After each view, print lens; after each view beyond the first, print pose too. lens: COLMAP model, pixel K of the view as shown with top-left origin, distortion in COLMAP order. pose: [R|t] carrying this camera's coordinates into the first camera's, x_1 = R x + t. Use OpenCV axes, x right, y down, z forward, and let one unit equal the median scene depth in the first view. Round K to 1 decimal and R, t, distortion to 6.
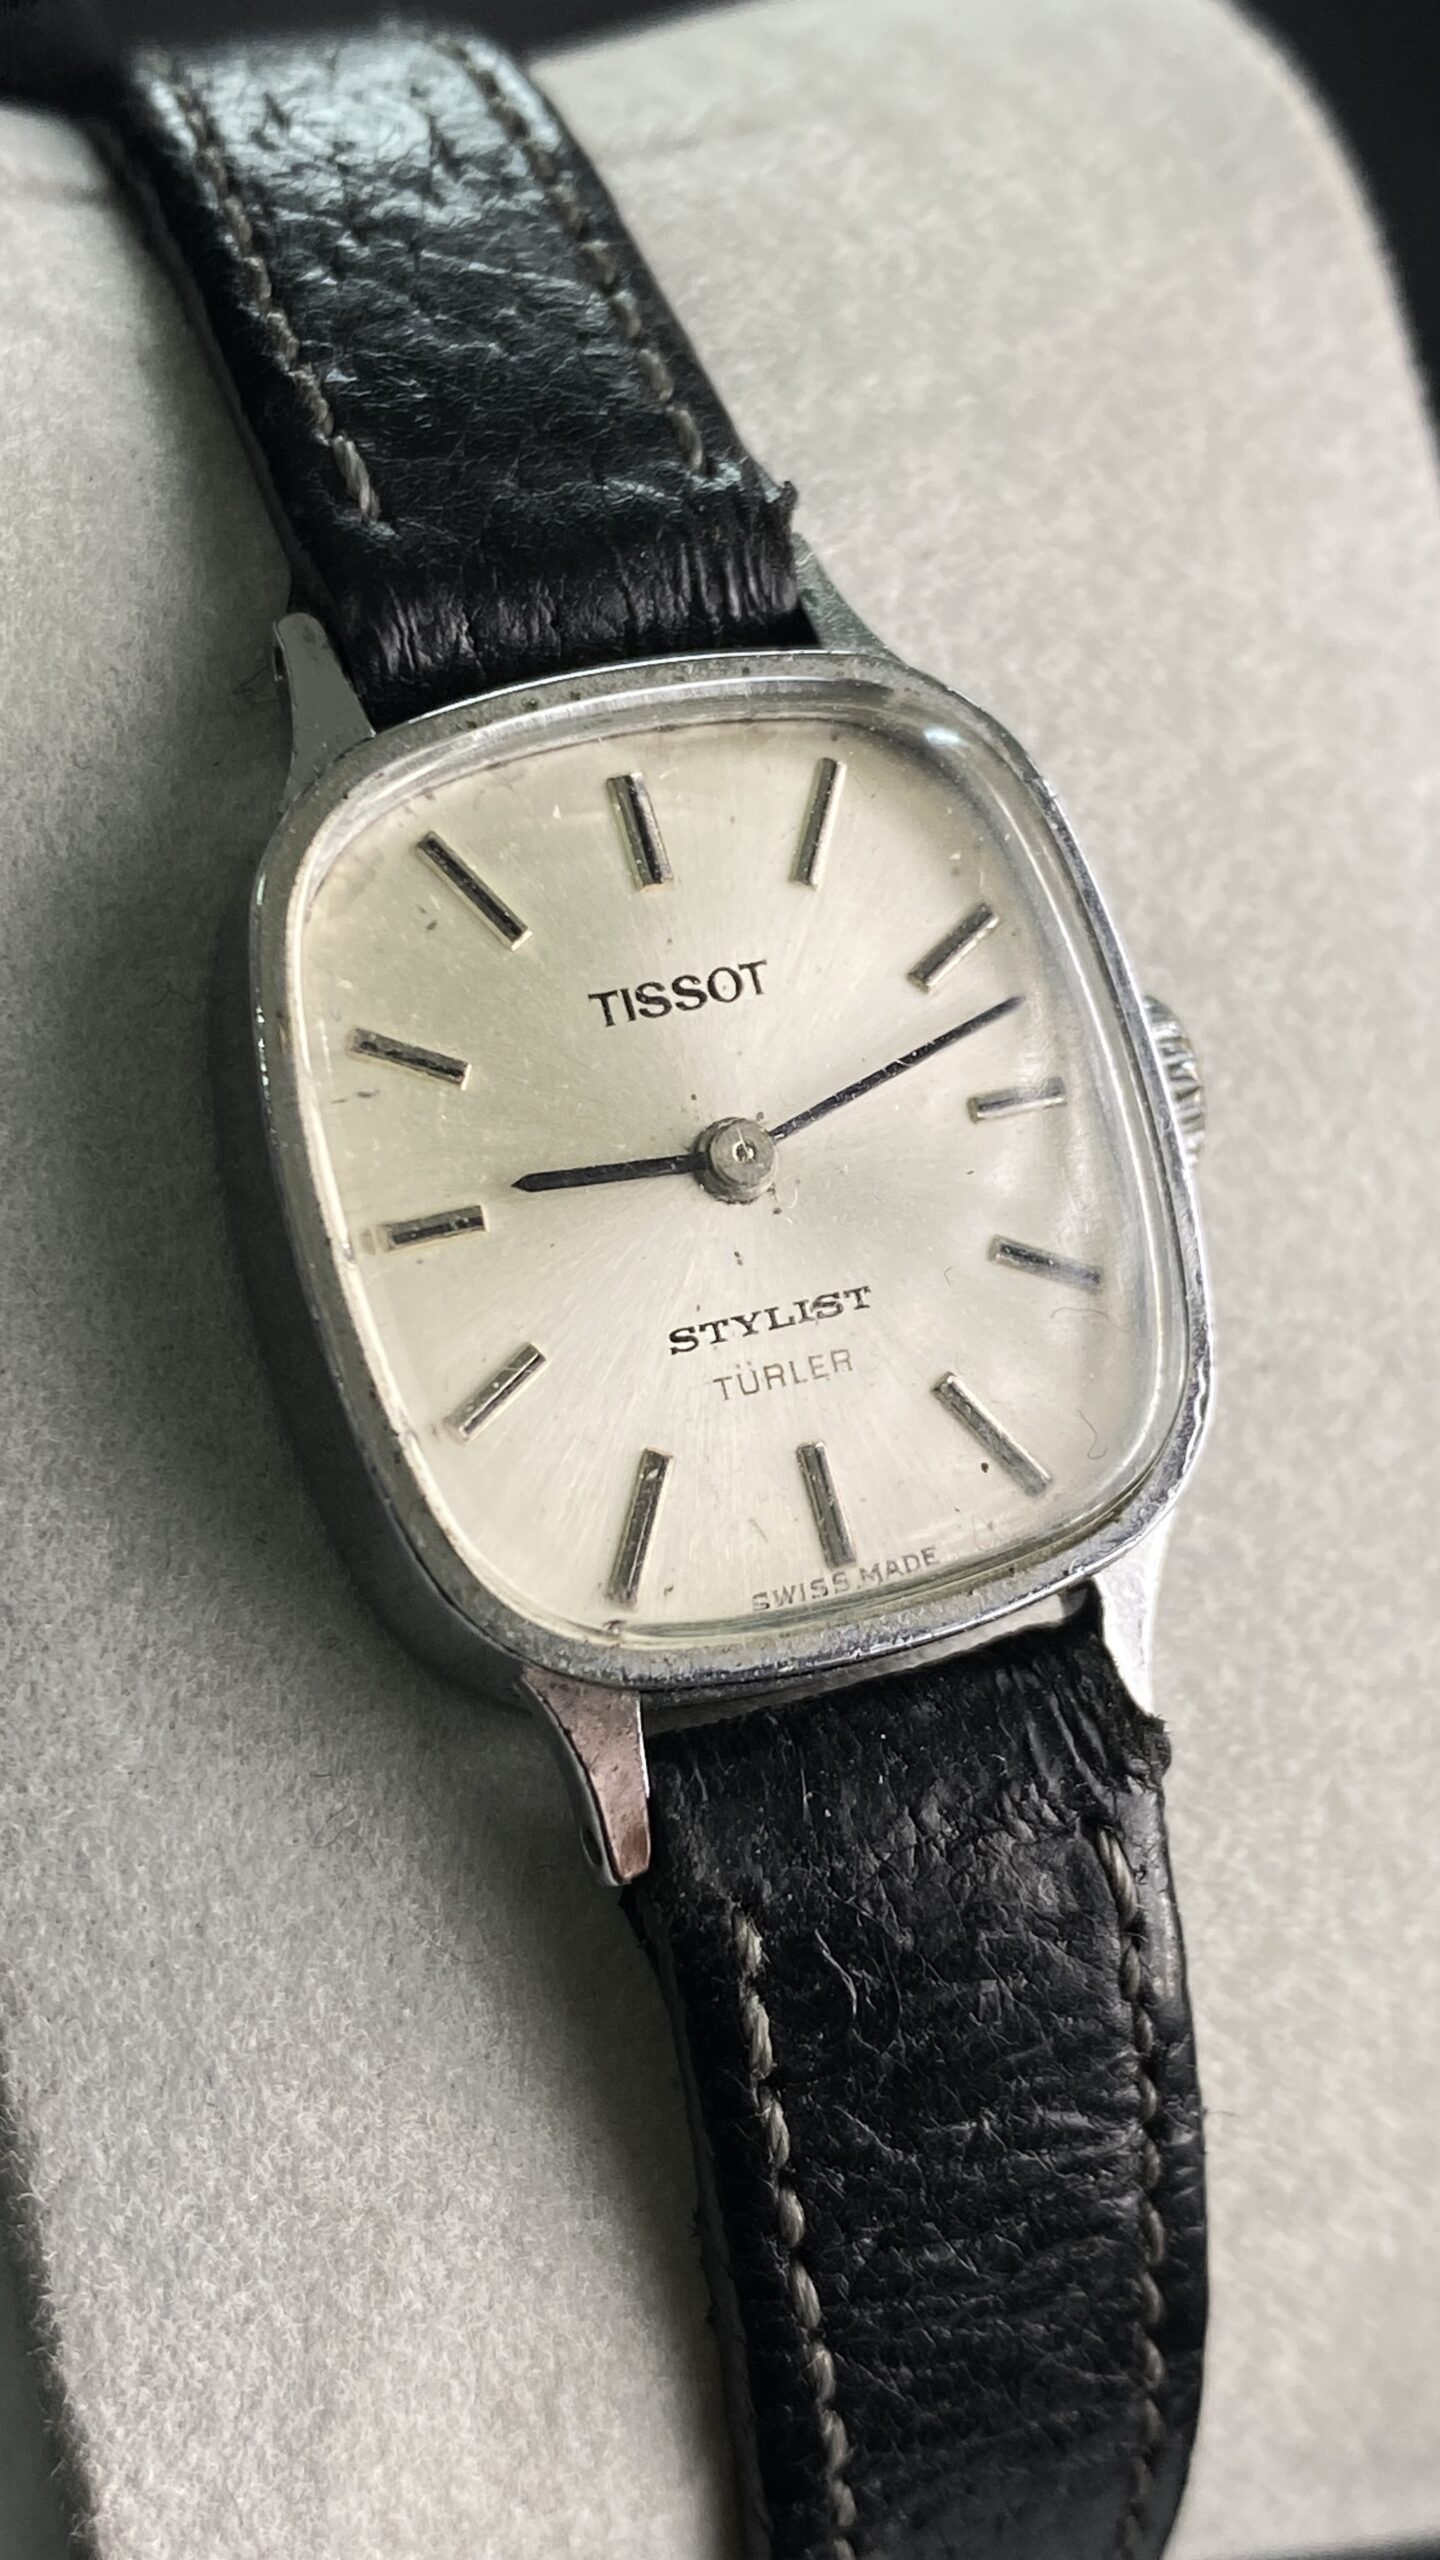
lens RADIAL K [[3832.0, 0, 706.8], [0, 3832.0, 1272.2], [0, 0, 1]] dist [-0.010248, 0.000000]
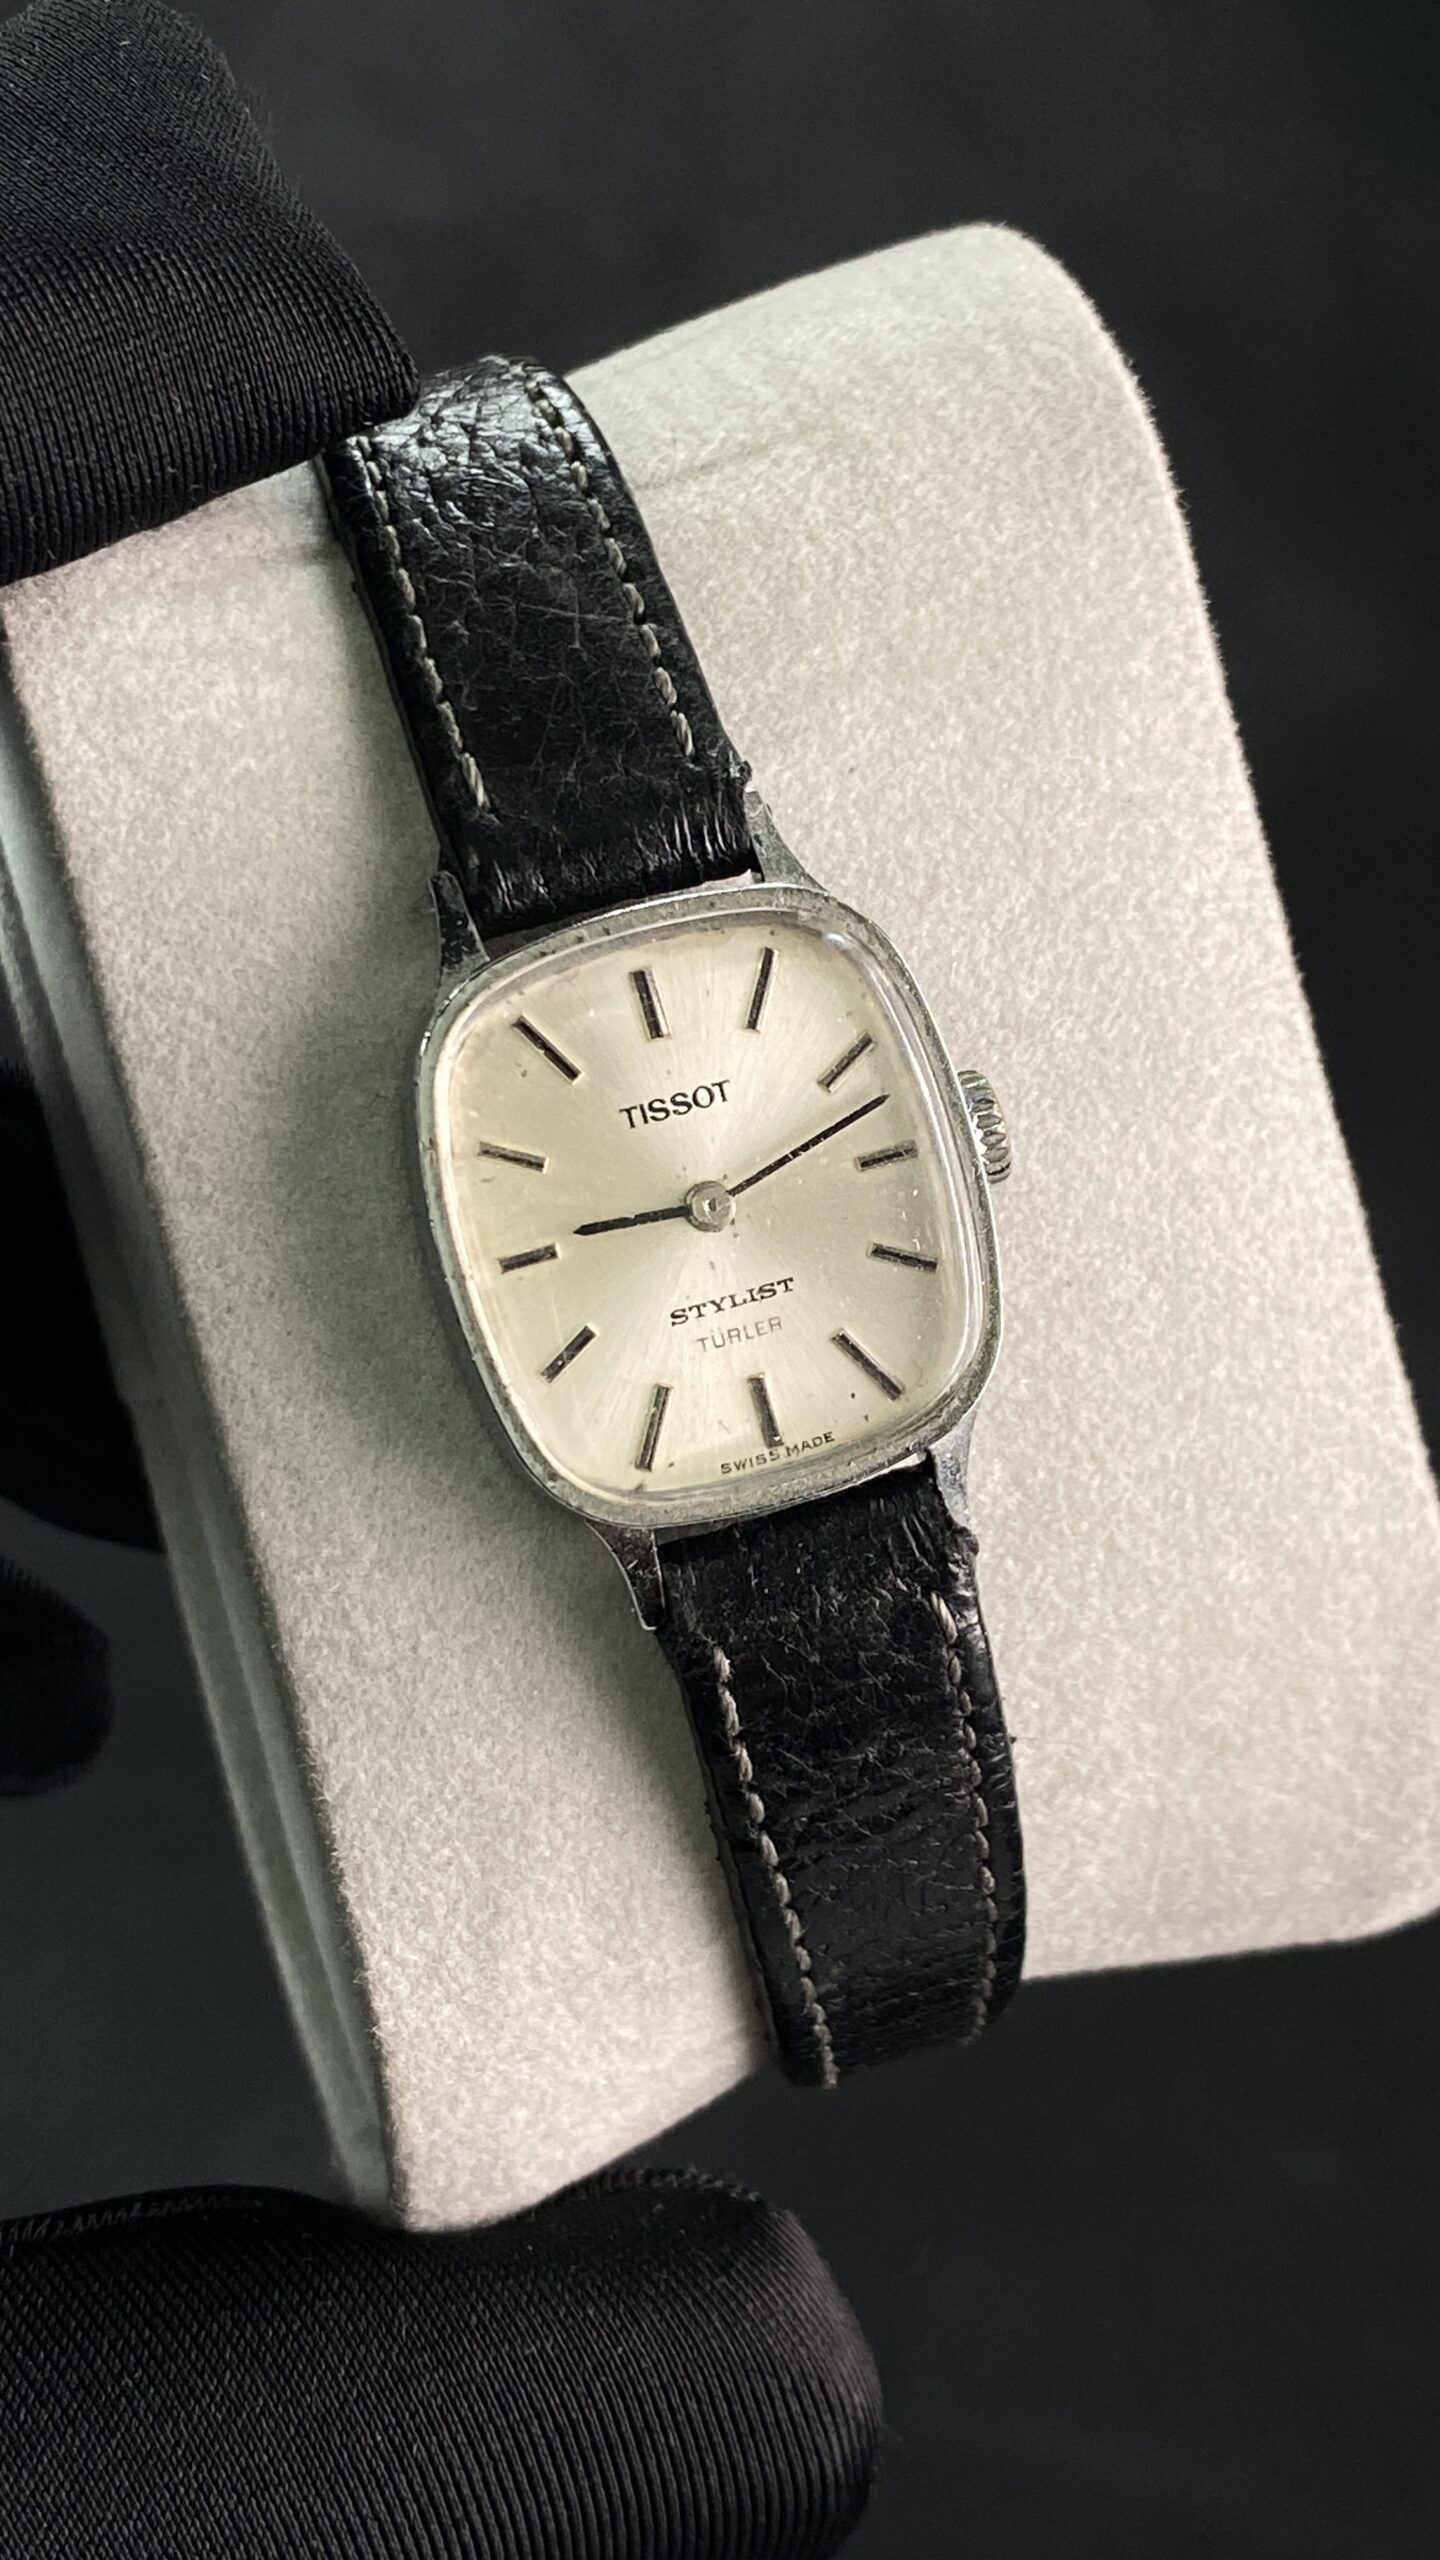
lens RADIAL K [[3660.0, 0, 731.4], [0, 3660.0, 1286.4], [0, 0, 1]] dist [-0.081225, 0.000000]
pose [[0.993740, -0.006304, -0.111536, 0.191161], [0.027947, 0.980687, 0.193577, -0.298068], [0.108161, -0.195482, 0.974725, -0.556332]]
